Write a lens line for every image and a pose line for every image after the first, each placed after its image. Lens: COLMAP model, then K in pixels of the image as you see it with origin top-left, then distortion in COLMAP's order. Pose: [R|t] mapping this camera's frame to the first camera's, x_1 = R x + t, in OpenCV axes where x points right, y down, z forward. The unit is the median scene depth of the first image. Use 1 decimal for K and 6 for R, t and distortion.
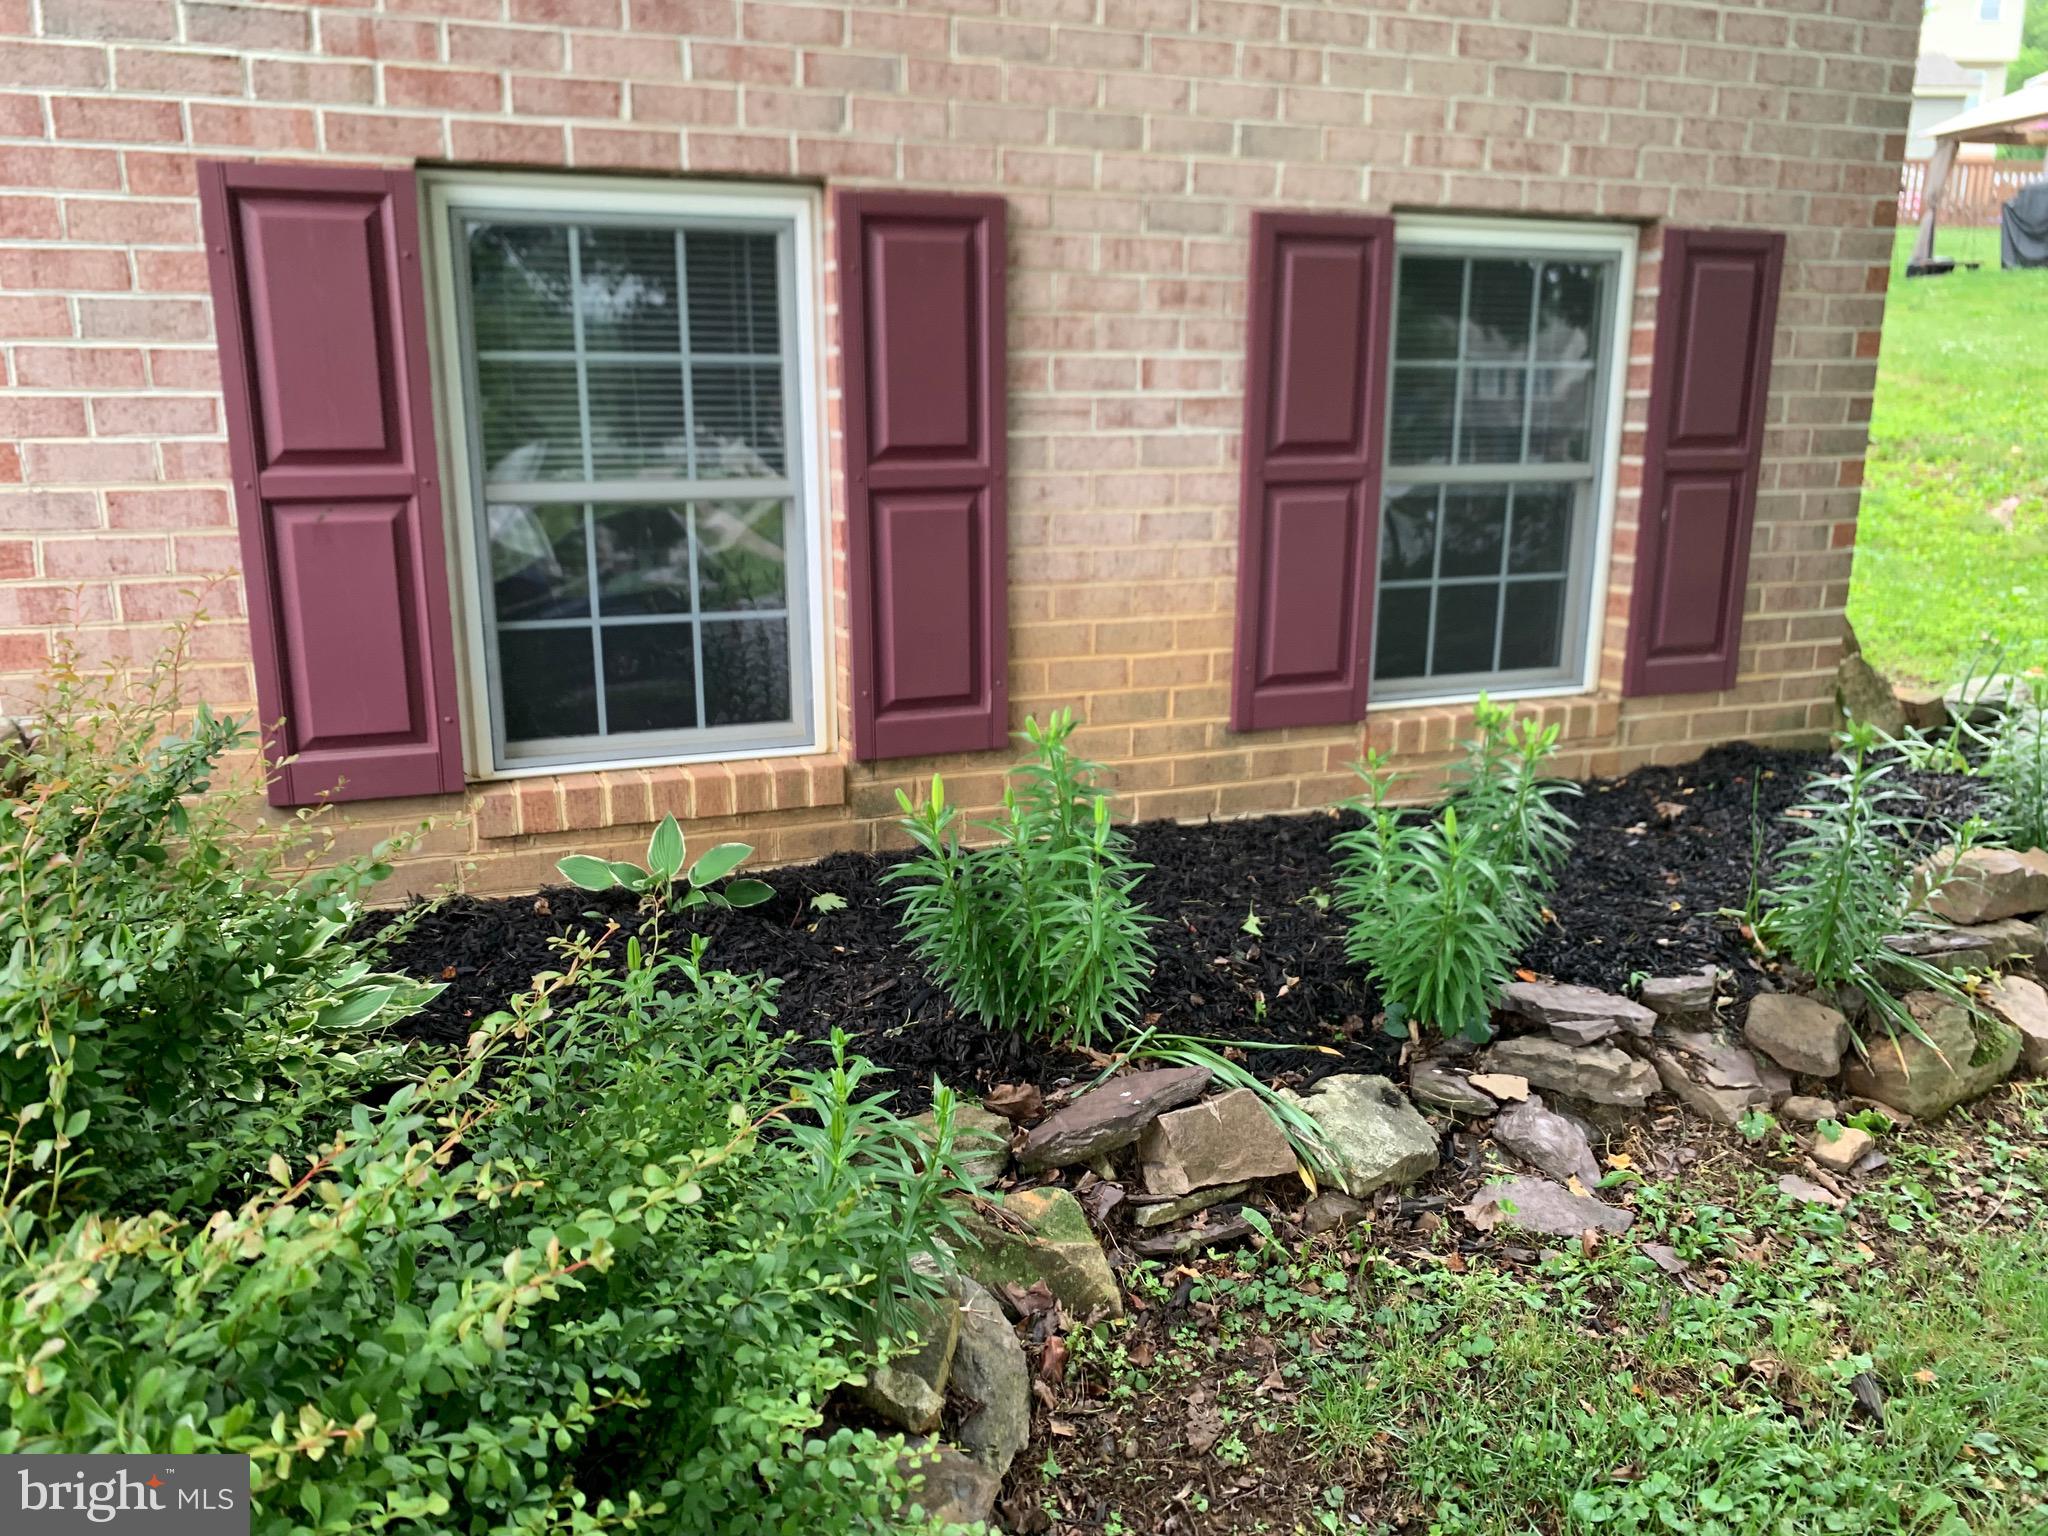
lens RADIAL K [[1543.3, 0, 987.2], [0, 1543.3, 776.8], [0, 0, 1]] dist [0.002792, -0.000462]
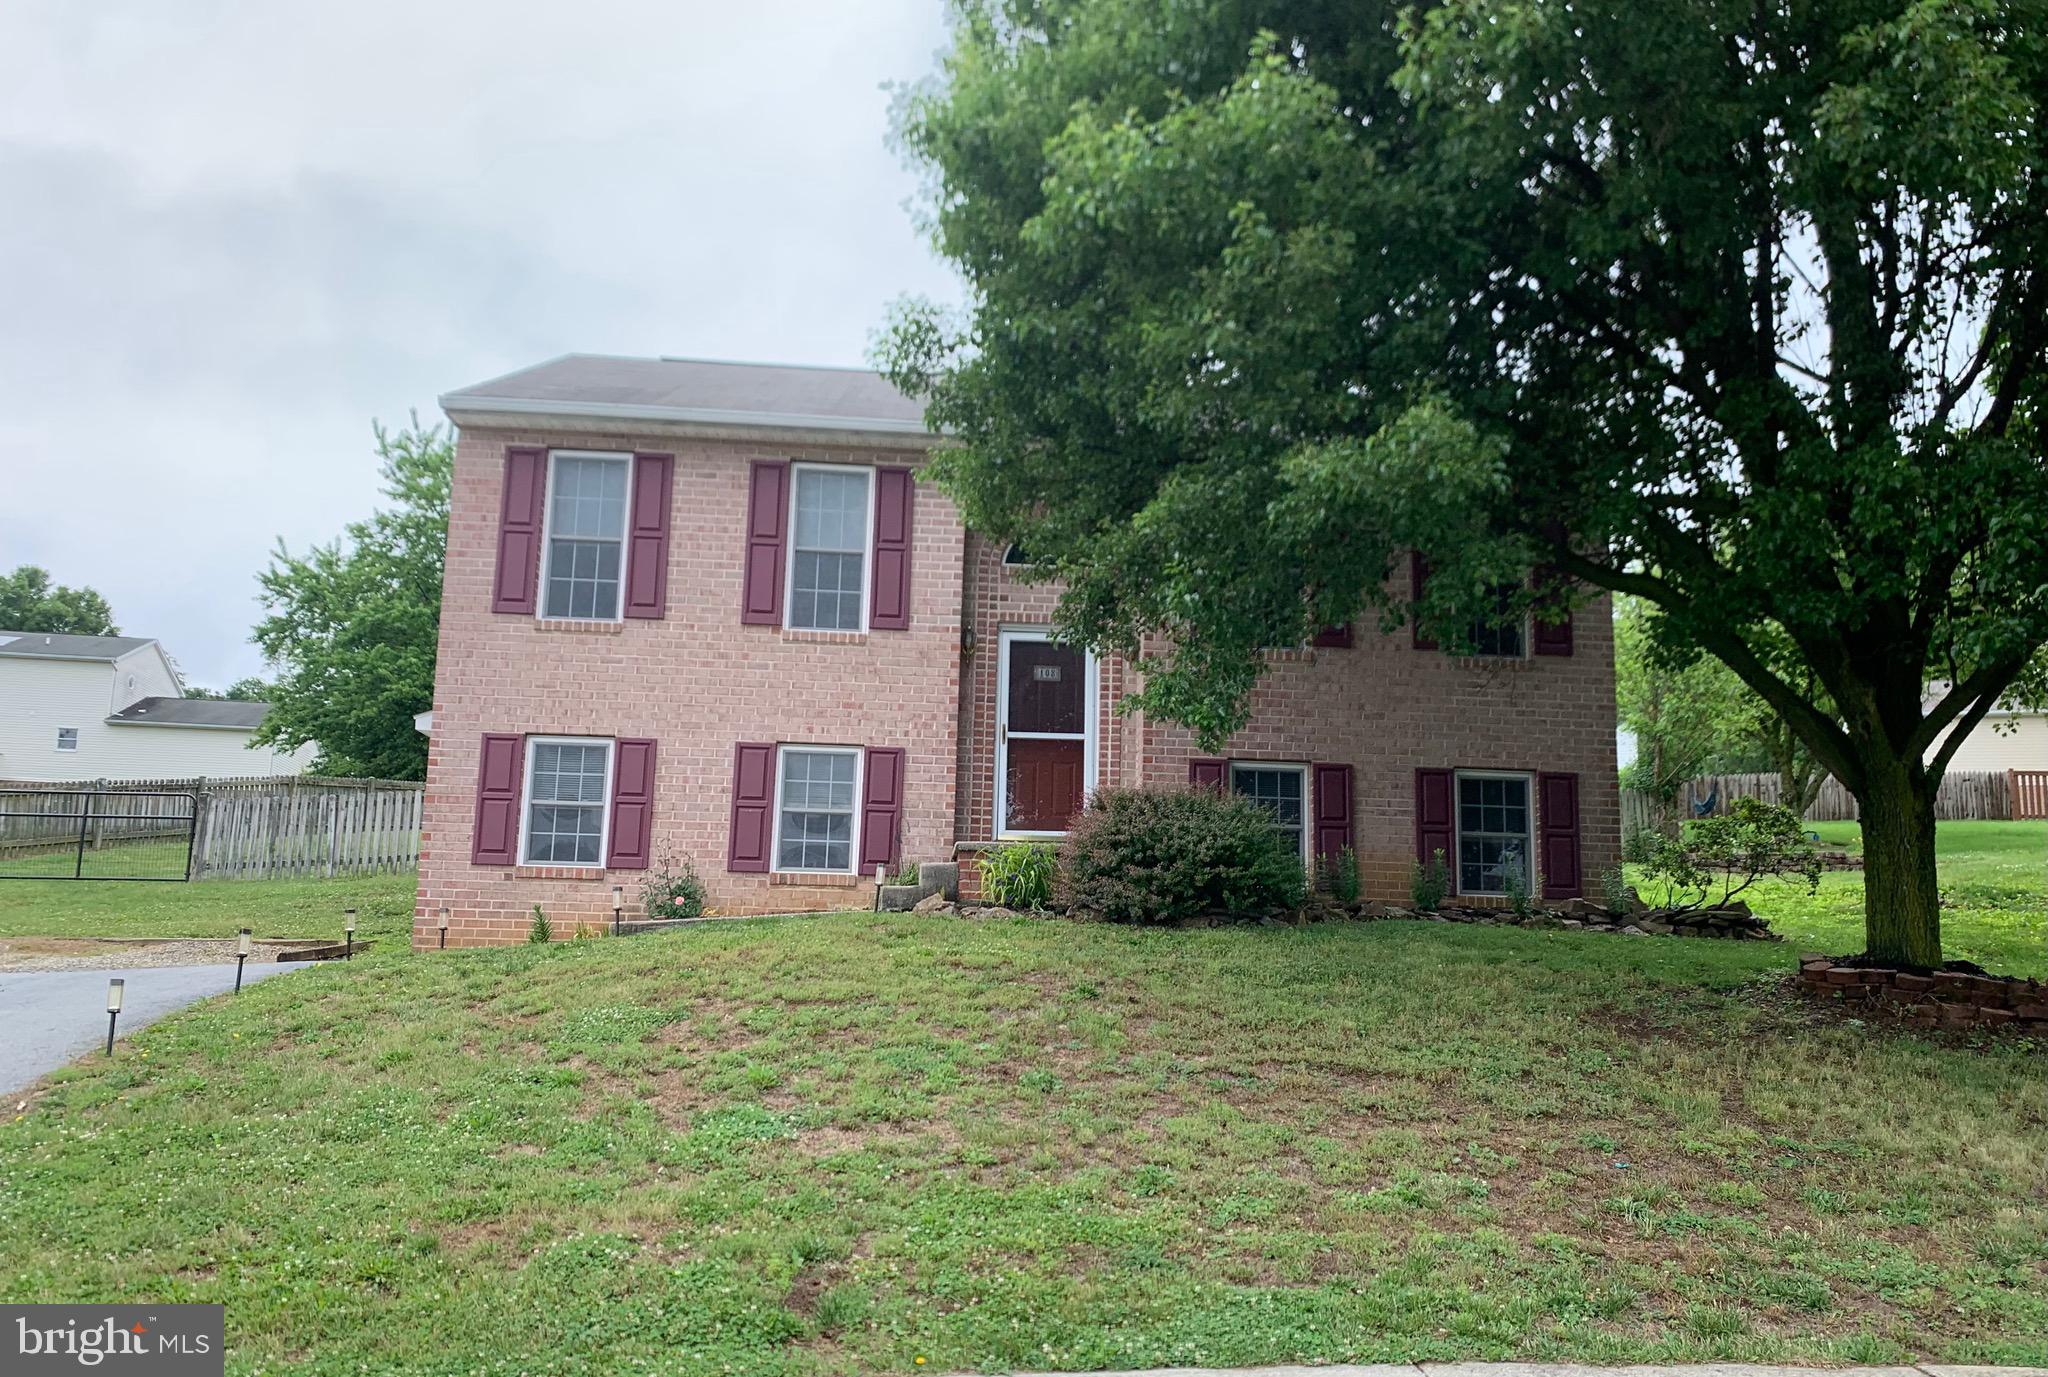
lens RADIAL K [[1592.2, 0, 1055.0], [0, 1592.2, 717.9], [0, 0, 1]] dist [0.097696, -0.002355]
pose [[0.960038, -0.019840, -0.279164, 0.463189], [-0.093281, 0.917764, -0.386016, 1.314216], [0.263865, 0.396631, 0.879238, -3.219533]]
